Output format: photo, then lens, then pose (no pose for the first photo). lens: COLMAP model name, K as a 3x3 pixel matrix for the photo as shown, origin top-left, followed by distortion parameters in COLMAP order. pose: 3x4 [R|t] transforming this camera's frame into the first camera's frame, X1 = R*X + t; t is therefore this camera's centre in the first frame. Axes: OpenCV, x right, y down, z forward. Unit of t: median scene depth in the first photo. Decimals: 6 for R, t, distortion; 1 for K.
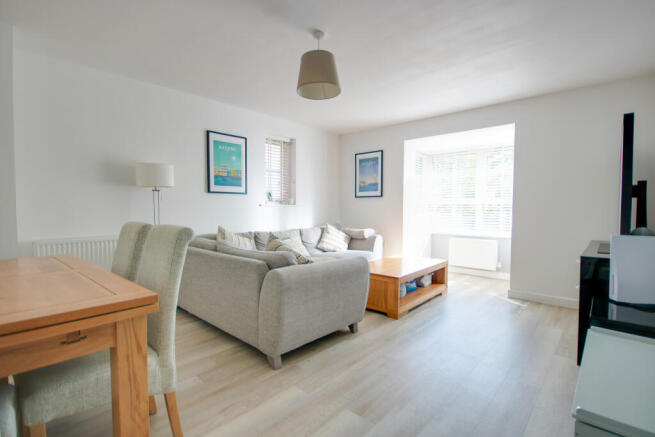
lens RADIAL K [[310.2, 0, 326.3], [0, 310.2, 218.2], [0, 0, 1]] dist [-0.002227, -0.000878]
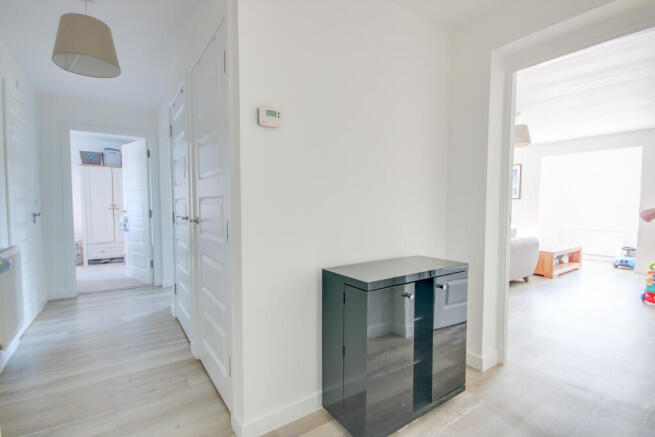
lens RADIAL K [[310.2, 0, 327.1], [0, 310.2, 217.7], [0, 0, 1]] dist [-0.002227, -0.000878]
pose [[0.974339, 0.003531, -0.225056, -0.421141], [-0.004885, 0.999973, -0.005458, 0.029446], [0.225031, 0.006417, 0.974330, -0.617167]]
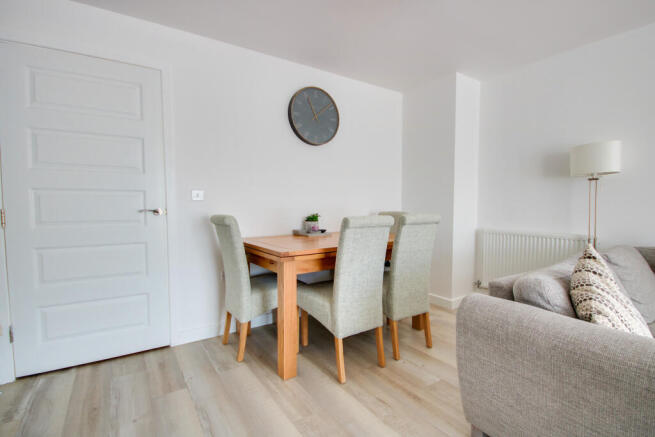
lens RADIAL K [[310.2, 0, 326.3], [0, 310.2, 219.6], [0, 0, 1]] dist [-0.002227, -0.000878]
pose [[-0.236354, 0.045429, -0.970605, 0.301136], [-0.032493, 0.997978, 0.054622, -0.009515], [0.971124, 0.044448, -0.234400, 0.467842]]
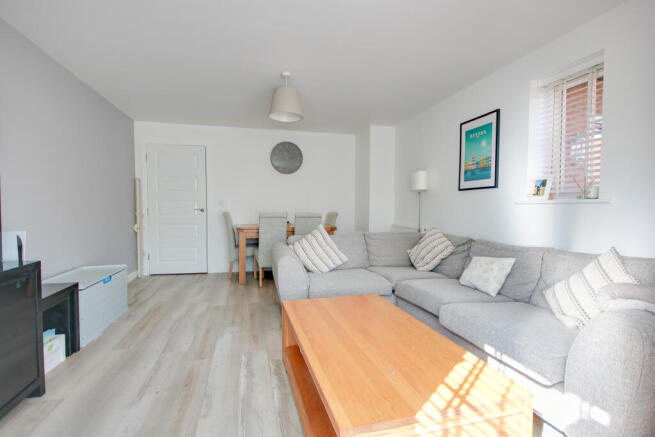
lens RADIAL K [[310.2, 0, 326.8], [0, 310.2, 220.1], [0, 0, 1]] dist [-0.002227, -0.000878]
pose [[-0.538962, 0.029529, -0.841812, 0.608655], [-0.035197, 0.997723, 0.057533, -0.032764], [0.841594, 0.060637, -0.536695, 1.146287]]
